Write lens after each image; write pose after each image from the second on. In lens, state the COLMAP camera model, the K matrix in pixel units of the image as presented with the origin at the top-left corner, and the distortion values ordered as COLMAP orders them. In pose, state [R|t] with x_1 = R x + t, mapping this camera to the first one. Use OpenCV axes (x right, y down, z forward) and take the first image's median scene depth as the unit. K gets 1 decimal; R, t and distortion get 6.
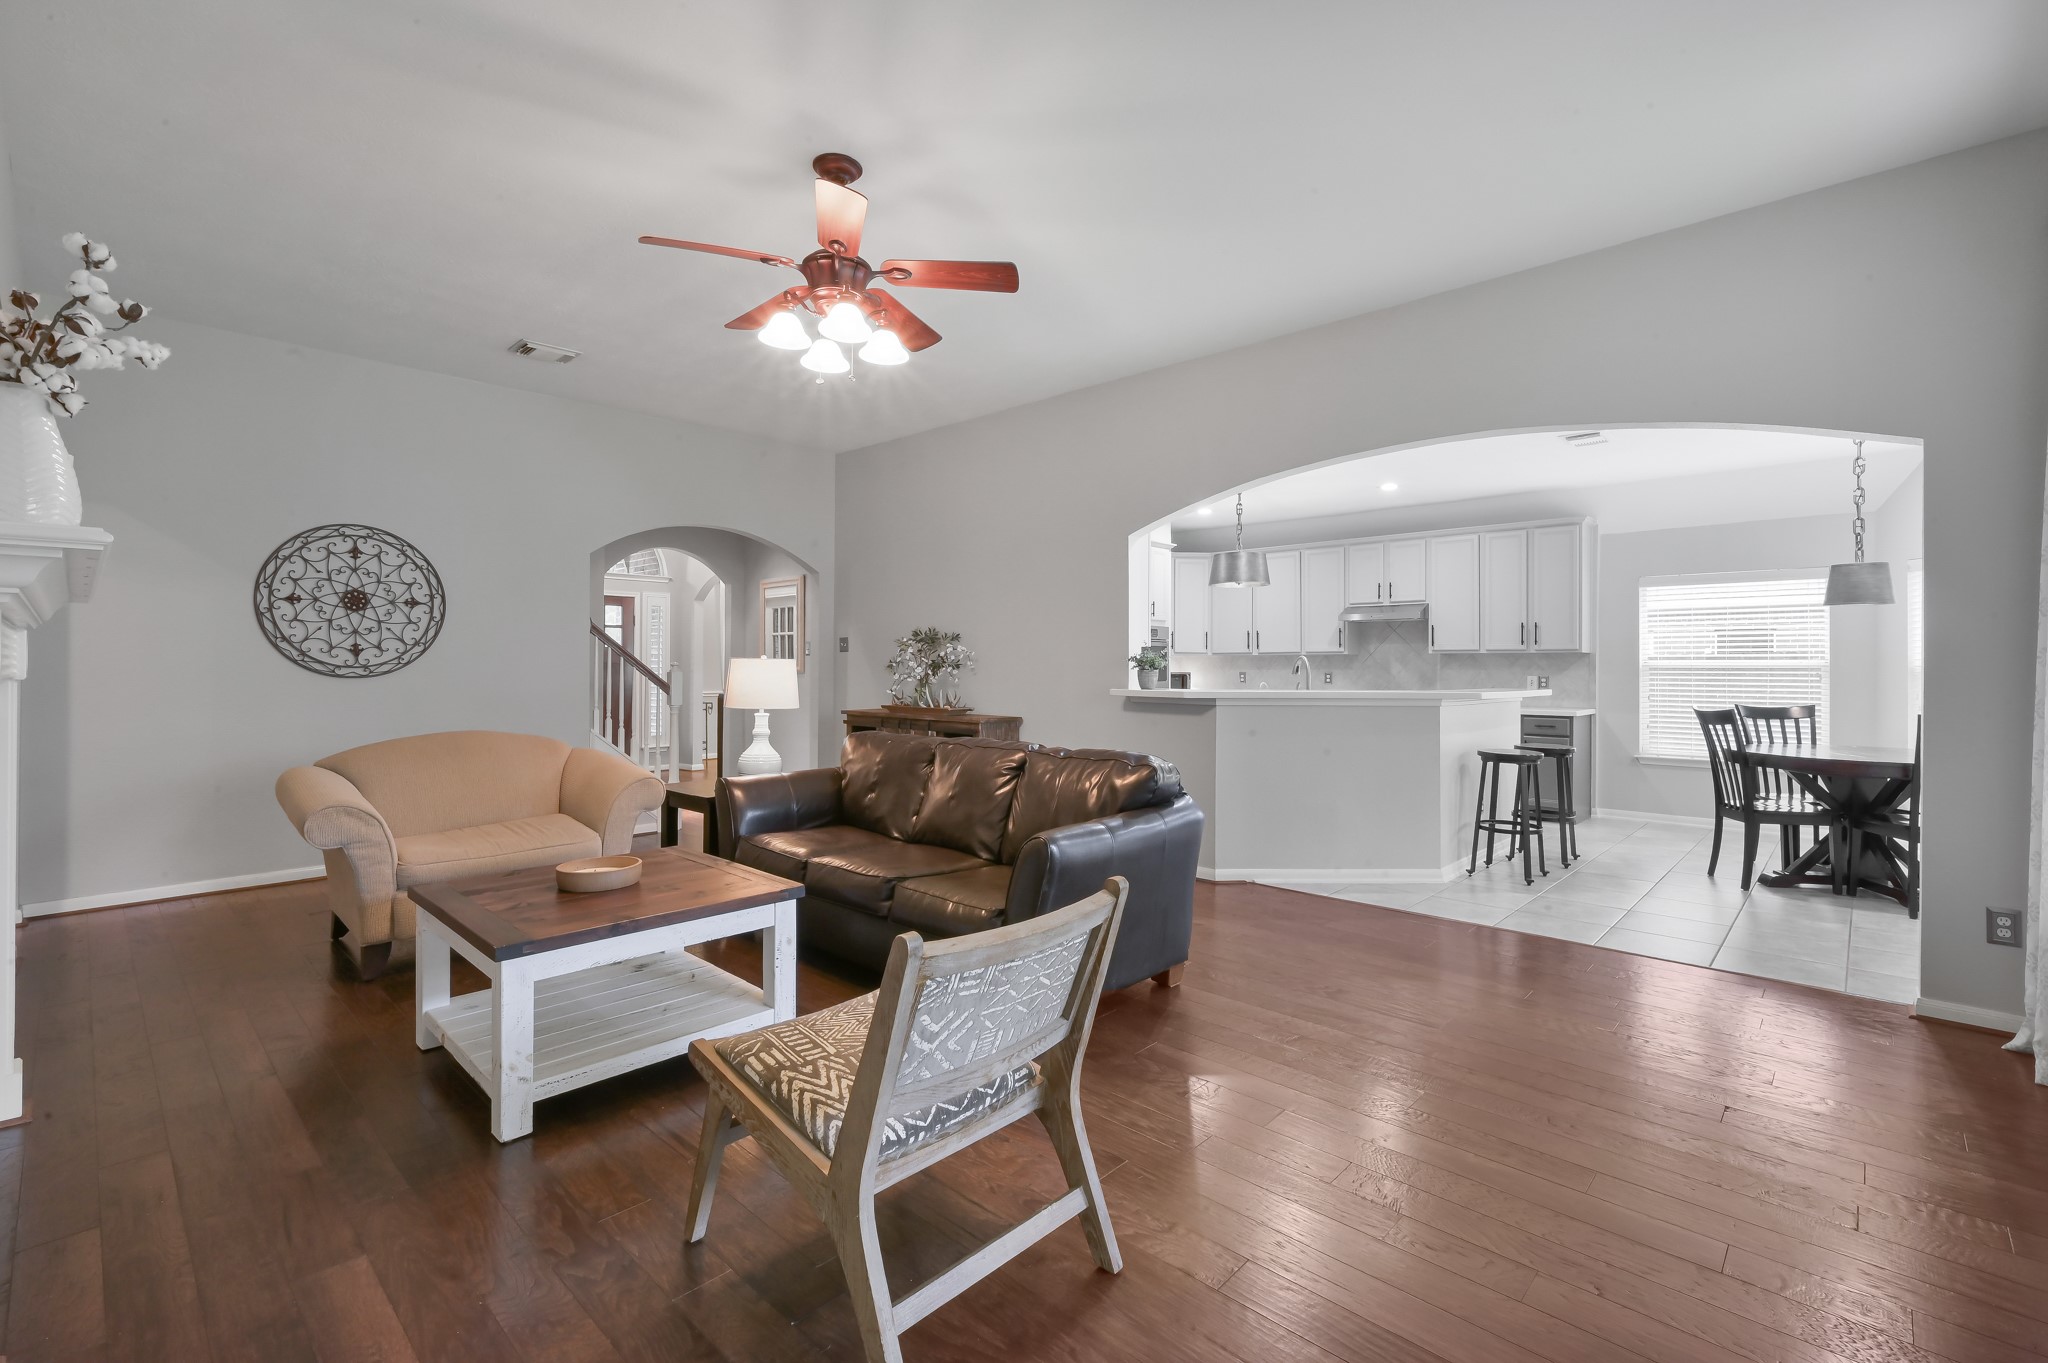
lens RADIAL K [[884.7, 0, 1042.7], [0, 884.7, 665.3], [0, 0, 1]] dist [-0.003311, -0.001029]
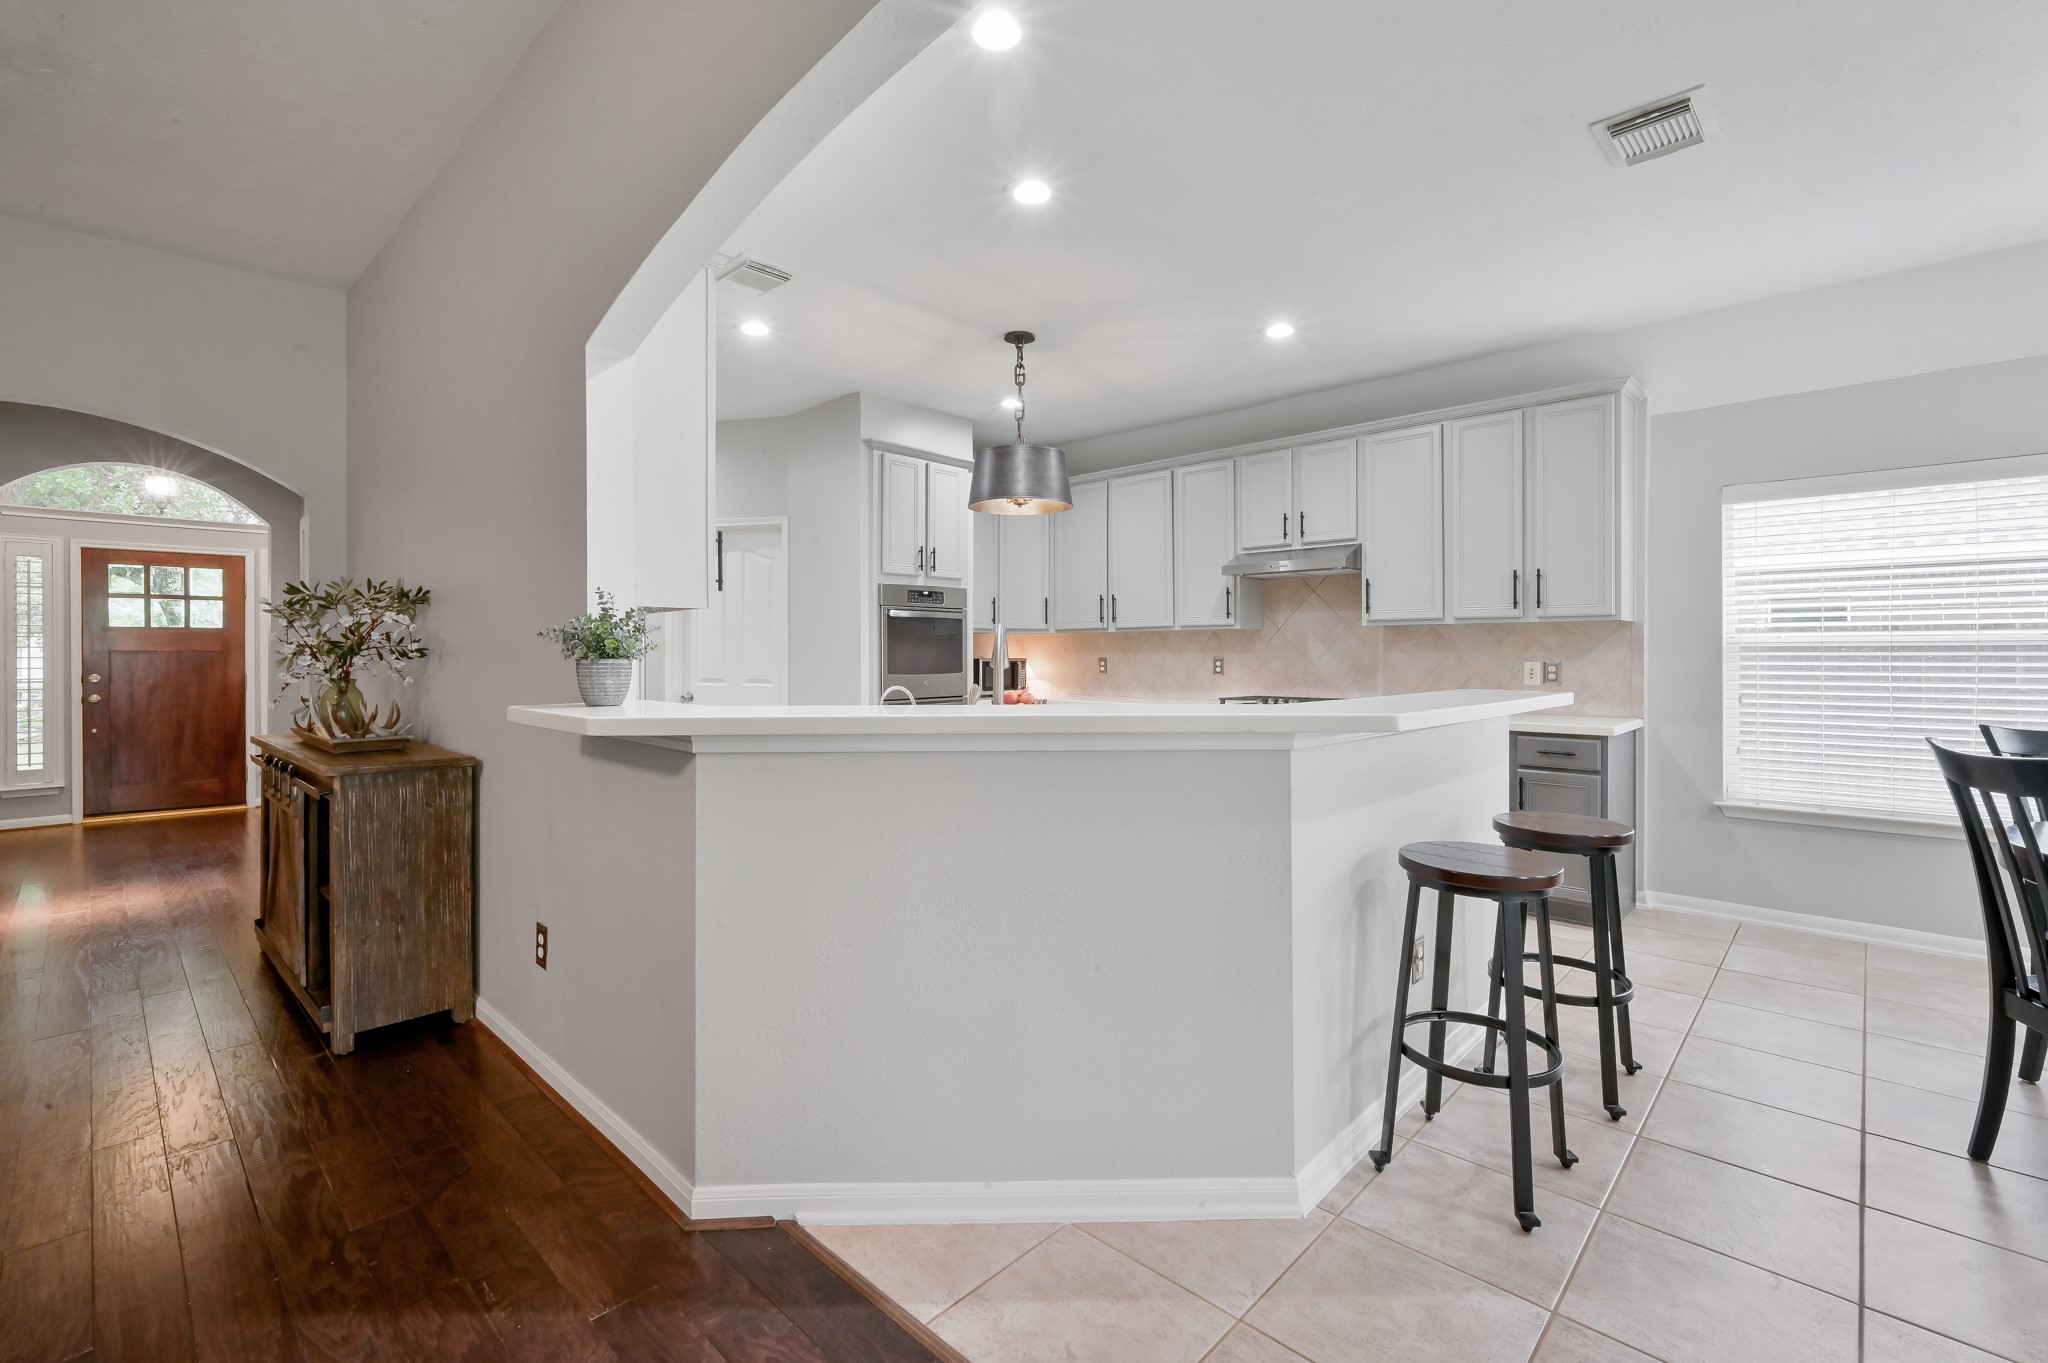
lens RADIAL K [[884.7, 0, 1033.7], [0, 884.7, 657.2], [0, 0, 1]] dist [-0.003311, -0.001029]
pose [[0.999960, -0.006403, -0.006225, 0.234674], [0.006463, 0.999933, 0.009630, 0.001172], [0.006163, -0.009670, 0.999934, 0.426144]]
